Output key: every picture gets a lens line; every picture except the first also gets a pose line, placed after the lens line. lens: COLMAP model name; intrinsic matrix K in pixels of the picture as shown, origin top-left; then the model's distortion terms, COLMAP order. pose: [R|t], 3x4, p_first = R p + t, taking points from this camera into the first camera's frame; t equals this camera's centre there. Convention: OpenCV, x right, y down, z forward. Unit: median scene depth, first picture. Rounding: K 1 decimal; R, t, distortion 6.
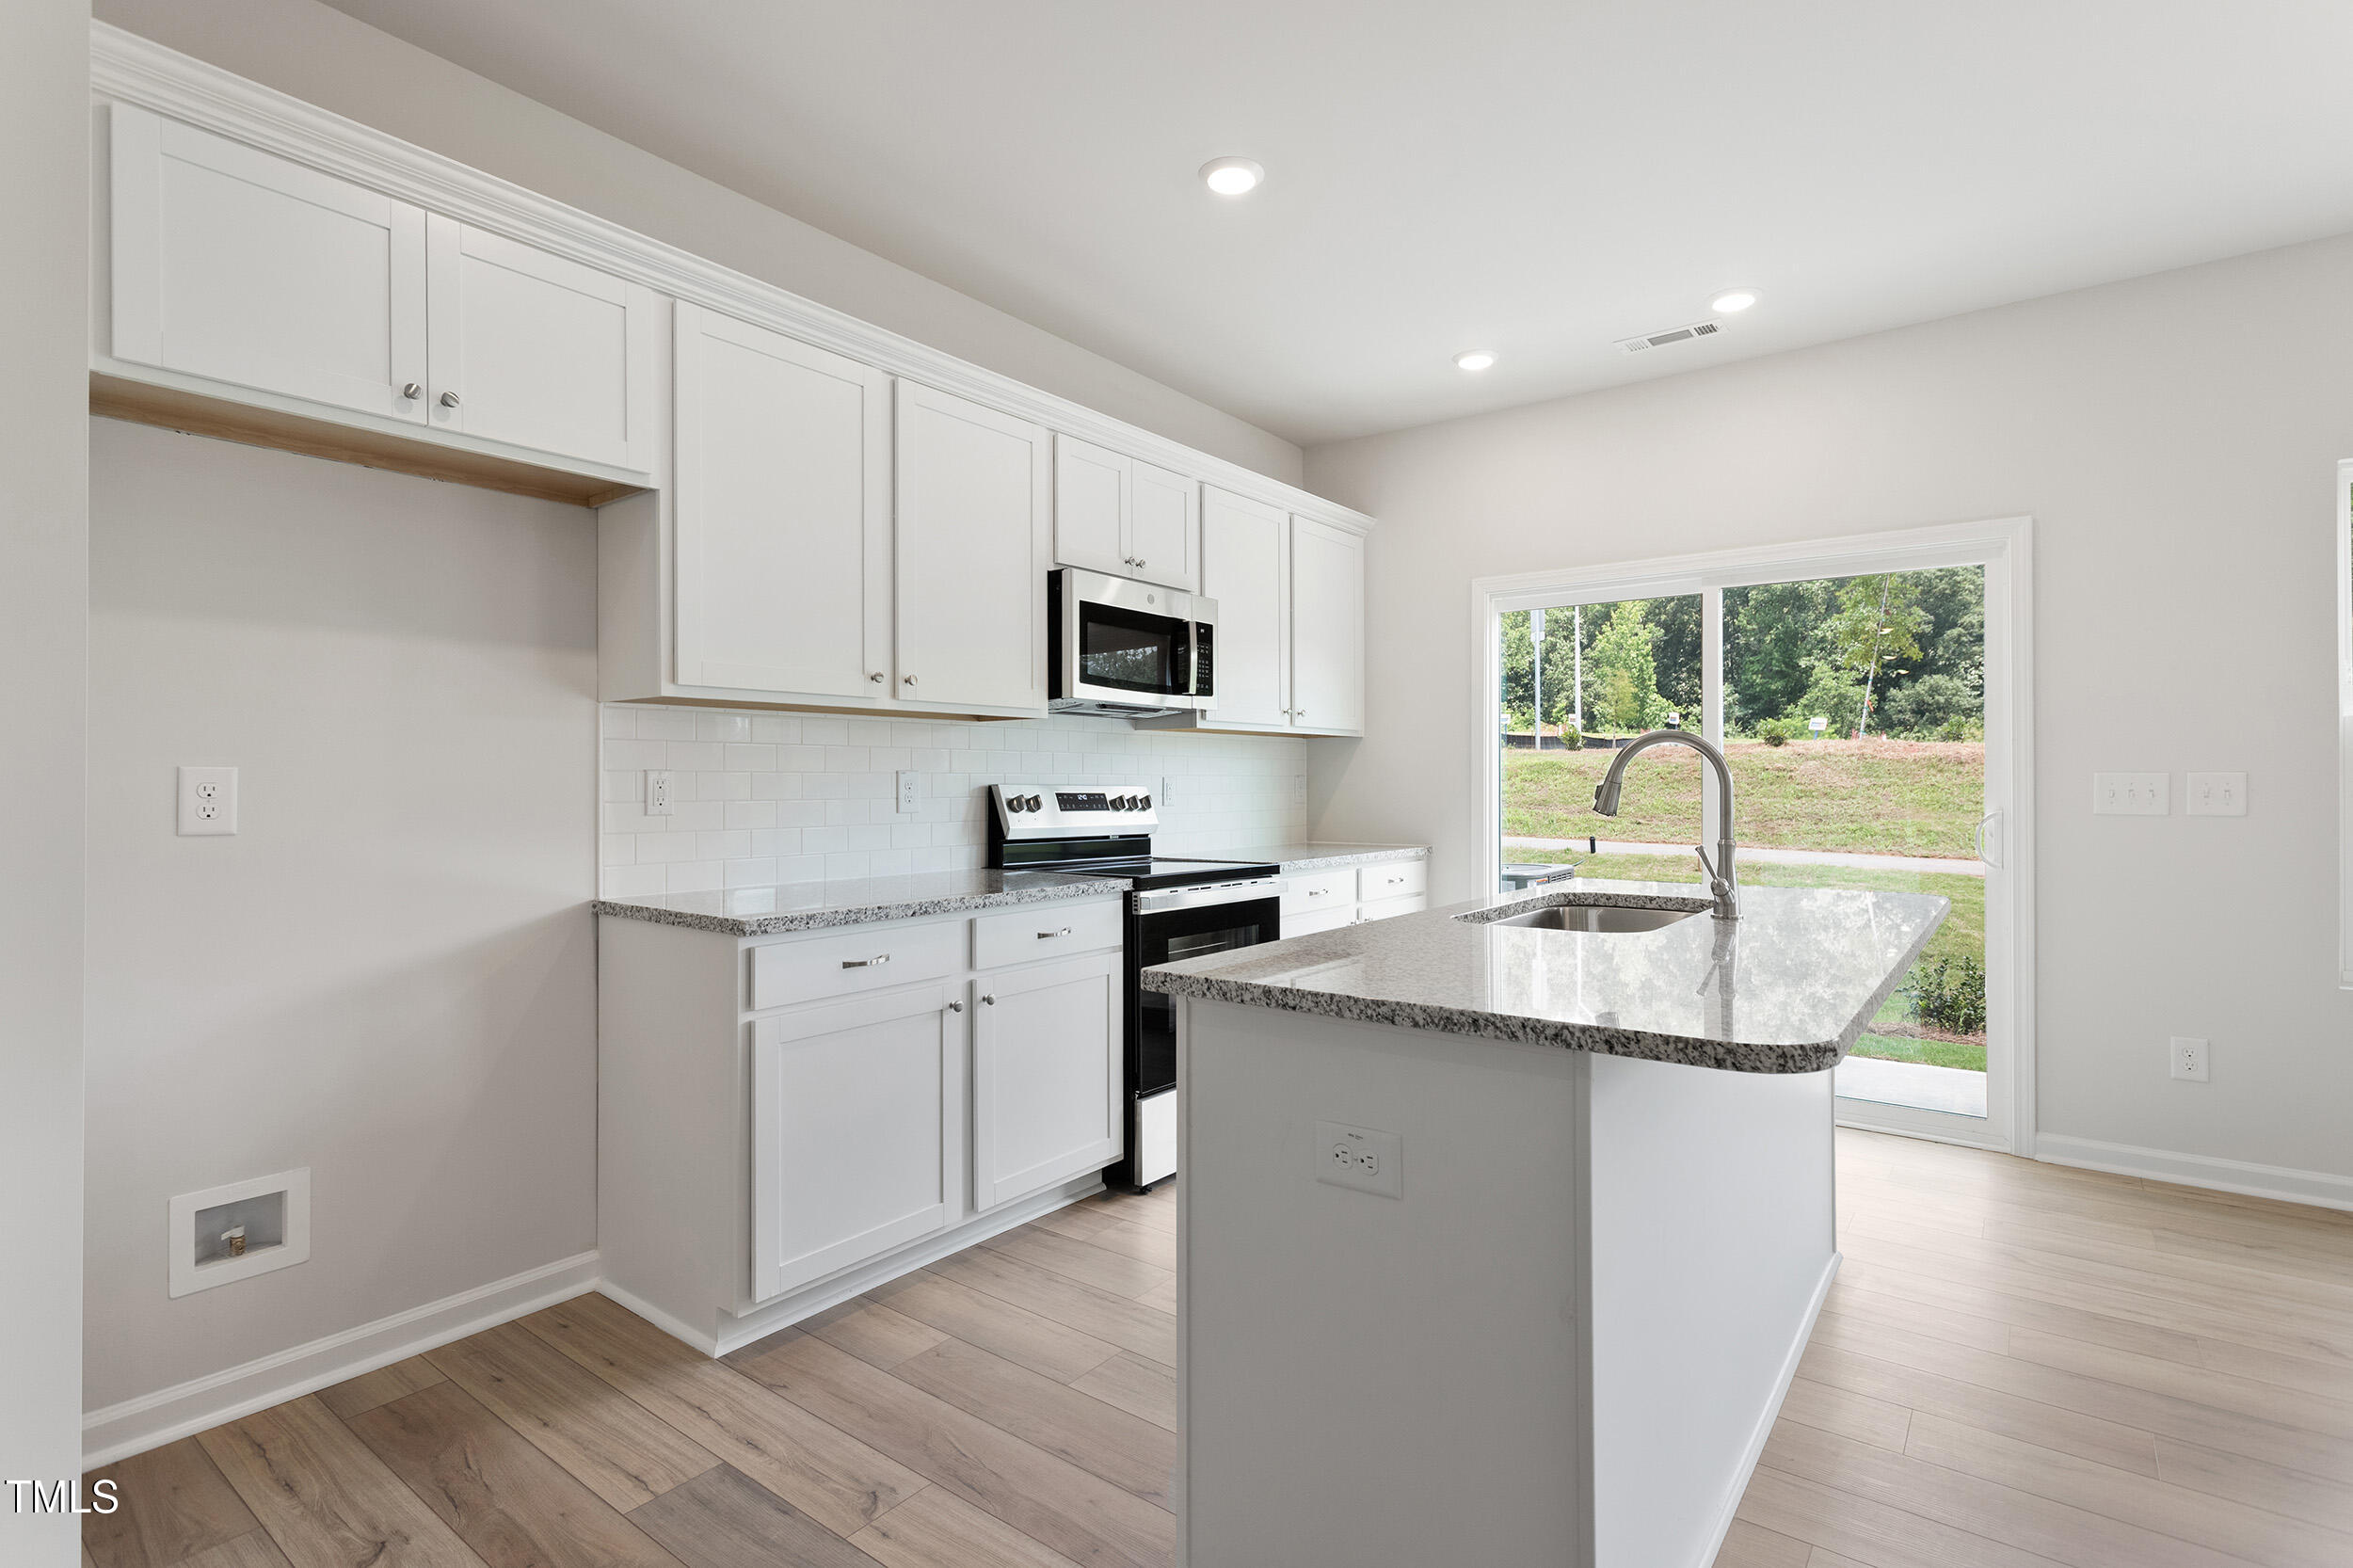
lens RADIAL K [[1101.1, 0, 1250.0], [0, 1101.1, 779.8], [0, 0, 1]] dist [0.001921, 0.000090]
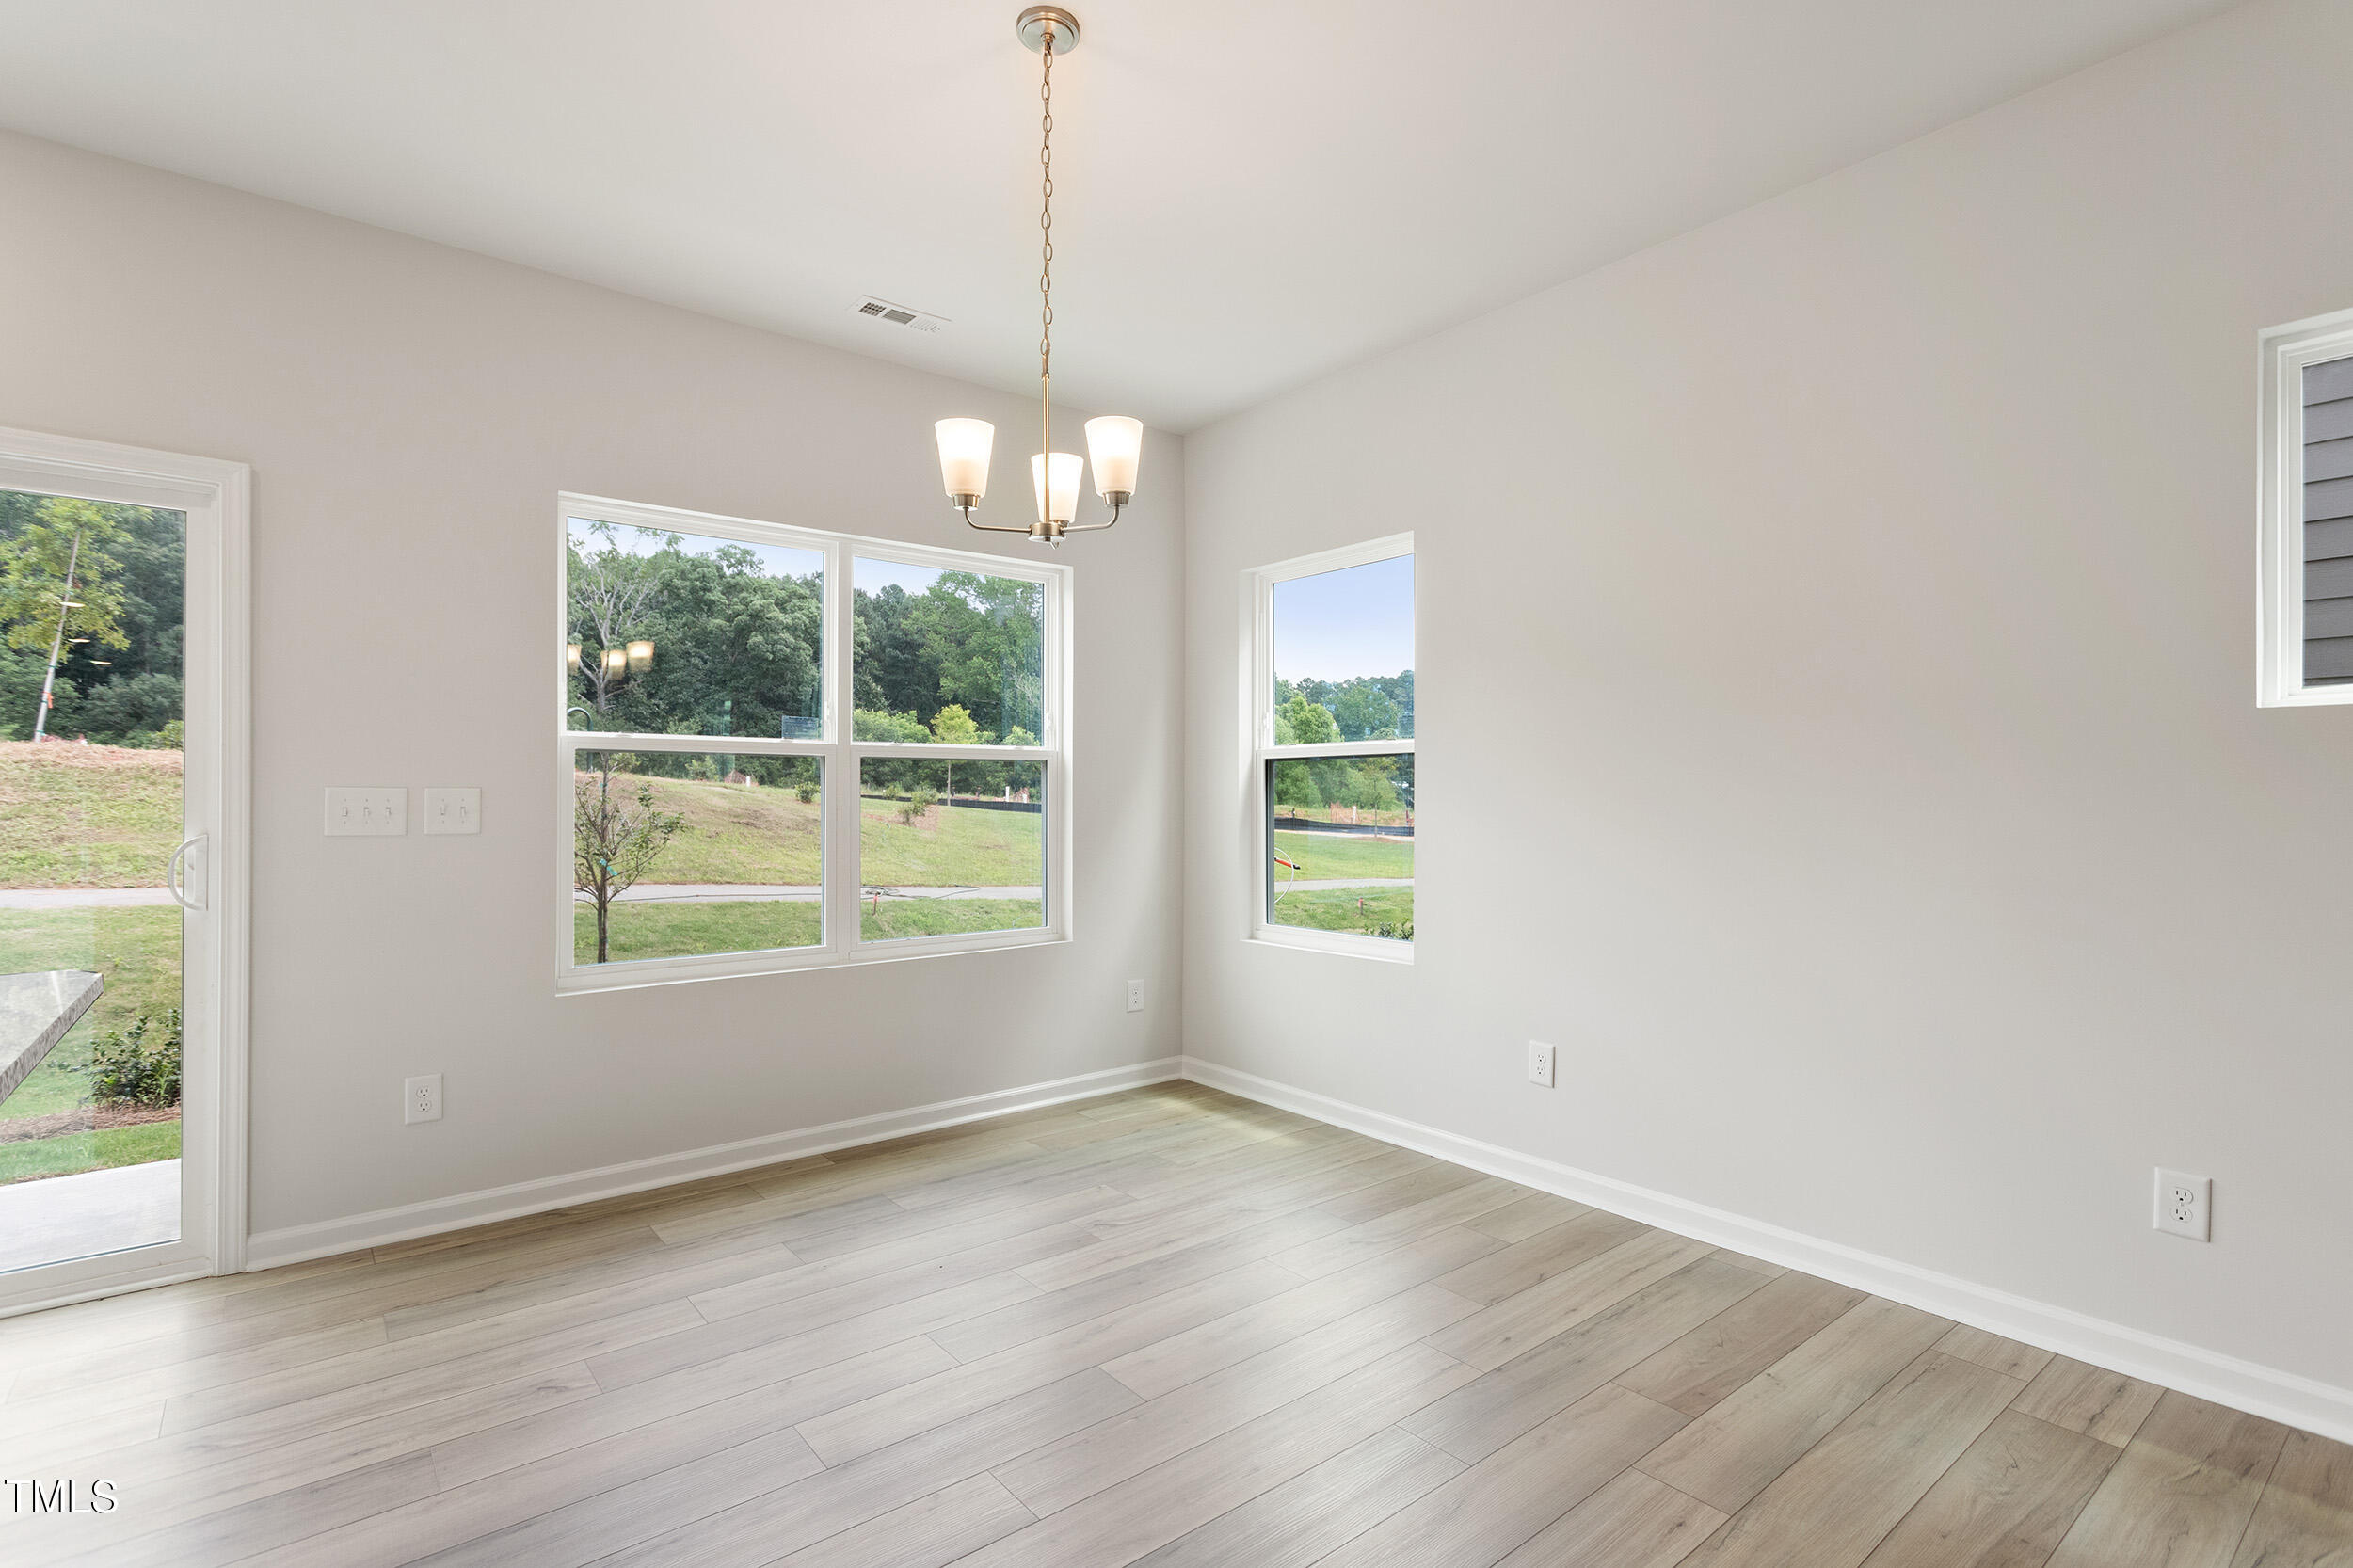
lens RADIAL K [[1123.9, 0, 1163.7], [0, 1123.9, 787.0], [0, 0, 1]] dist [0.000919, 0.000175]
pose [[0.277212, 0.009302, 0.960764, 0.109749], [-0.003163, 0.999957, -0.008769, -0.000867], [-0.960804, -0.000608, 0.277229, 0.135172]]
